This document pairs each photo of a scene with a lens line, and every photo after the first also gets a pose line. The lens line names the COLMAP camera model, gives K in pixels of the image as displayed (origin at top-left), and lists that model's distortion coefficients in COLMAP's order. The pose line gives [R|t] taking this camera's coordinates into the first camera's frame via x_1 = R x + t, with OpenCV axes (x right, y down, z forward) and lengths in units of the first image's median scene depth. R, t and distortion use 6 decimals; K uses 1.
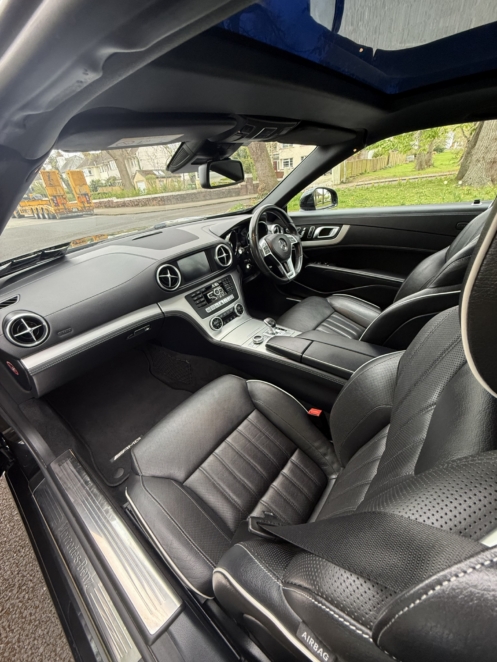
lens RADIAL K [[265.3, 0, 250.4], [0, 265.3, 329.8], [0, 0, 1]] dist [0.002984, 0.000192]
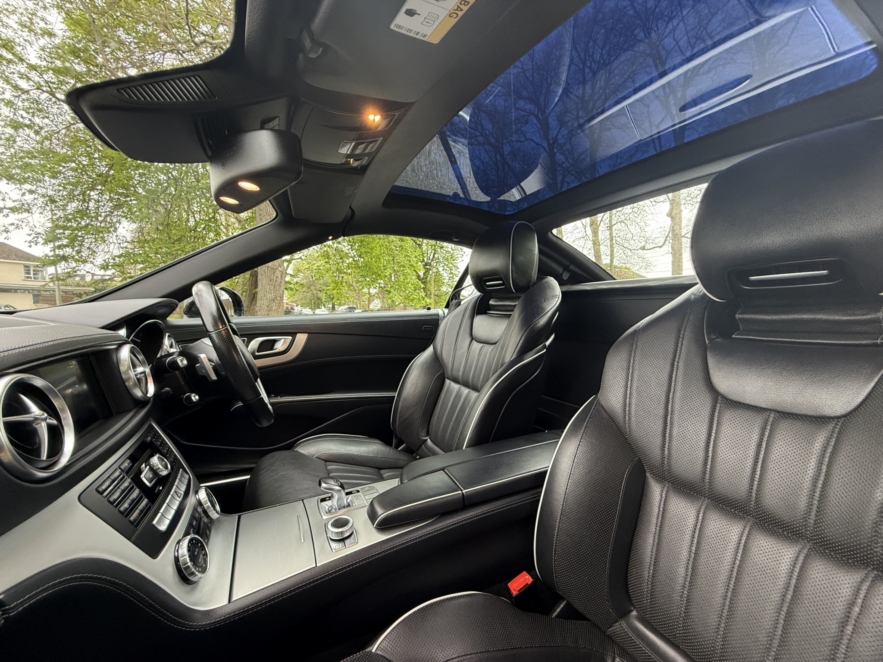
lens RADIAL K [[351.1, 0, 442.5], [0, 351.1, 329.7], [0, 0, 1]] dist [0.001242, 0.000029]
pose [[0.412879, 0.052797, 0.909255, -0.328628], [0.423698, 0.872583, -0.243062, -0.026348], [-0.806233, 0.485605, 0.337901, 0.398142]]
